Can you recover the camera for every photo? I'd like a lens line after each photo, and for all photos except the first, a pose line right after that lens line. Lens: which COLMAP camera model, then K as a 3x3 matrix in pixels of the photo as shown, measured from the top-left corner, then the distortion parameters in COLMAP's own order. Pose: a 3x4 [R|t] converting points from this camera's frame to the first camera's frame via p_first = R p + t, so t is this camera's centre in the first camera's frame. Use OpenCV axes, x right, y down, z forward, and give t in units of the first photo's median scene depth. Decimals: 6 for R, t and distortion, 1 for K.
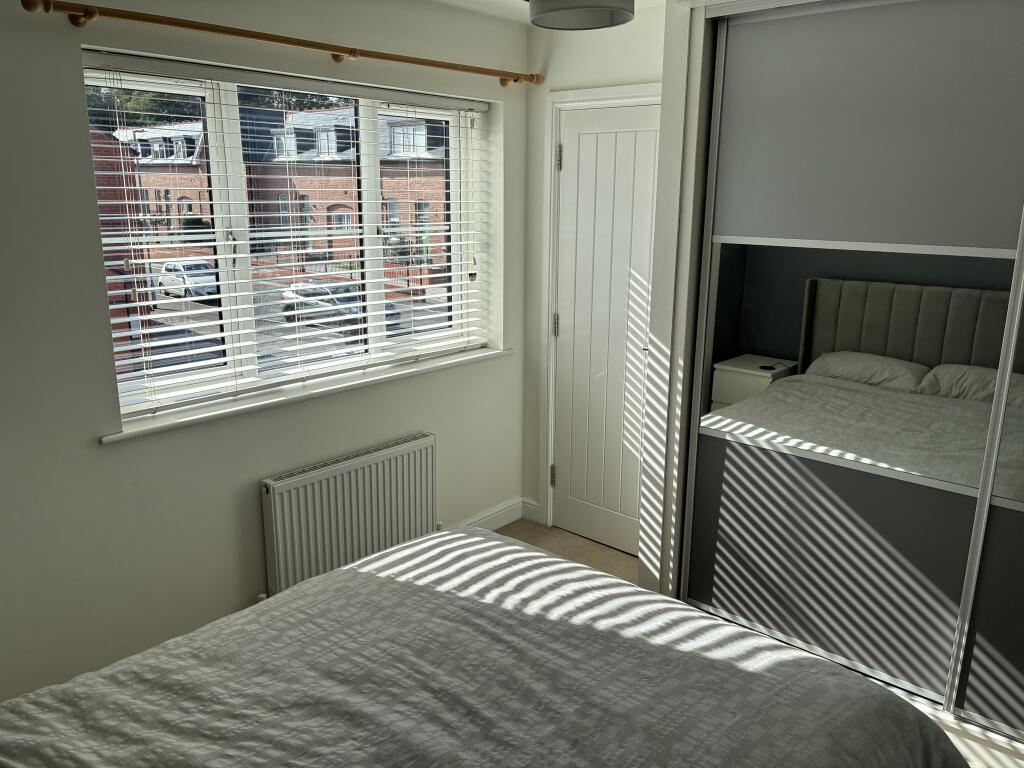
lens RADIAL K [[789.0, 0, 512.9], [0, 789.0, 381.7], [0, 0, 1]] dist [0.002457, 0.007480]
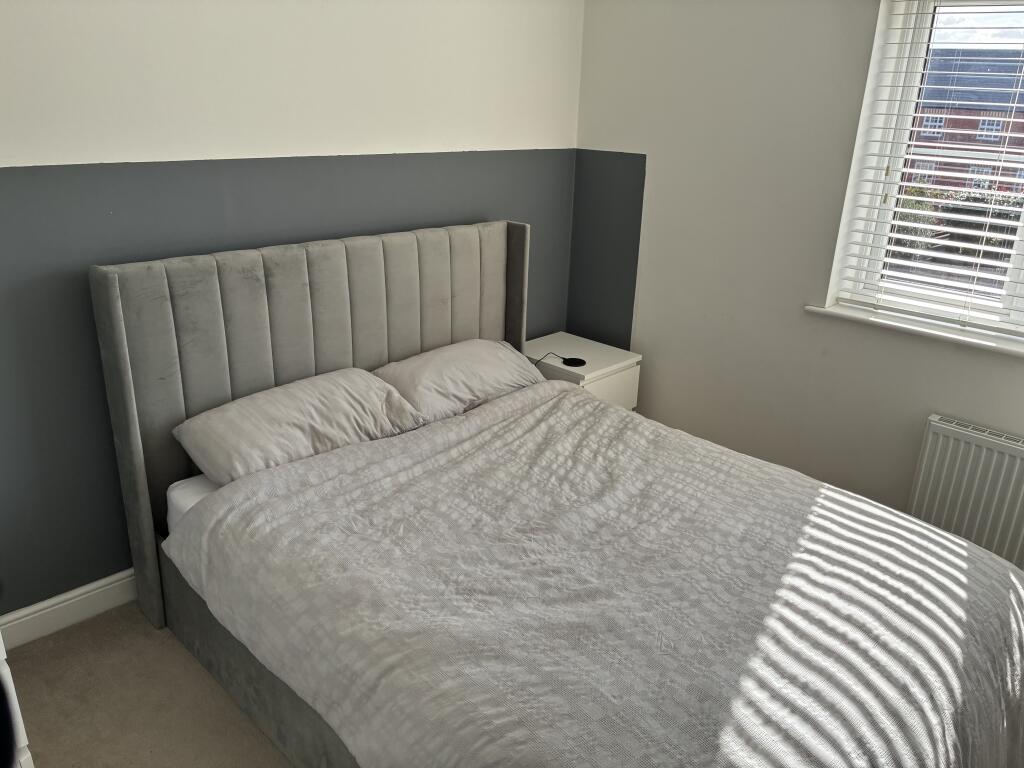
lens RADIAL K [[789.0, 0, 513.9], [0, 789.0, 383.3], [0, 0, 1]] dist [0.002457, 0.007480]
pose [[-0.050904, 0.346962, -0.936497, 0.844870], [-0.268551, 0.898420, 0.347452, -0.150105], [0.961920, 0.269184, 0.047444, 0.621580]]
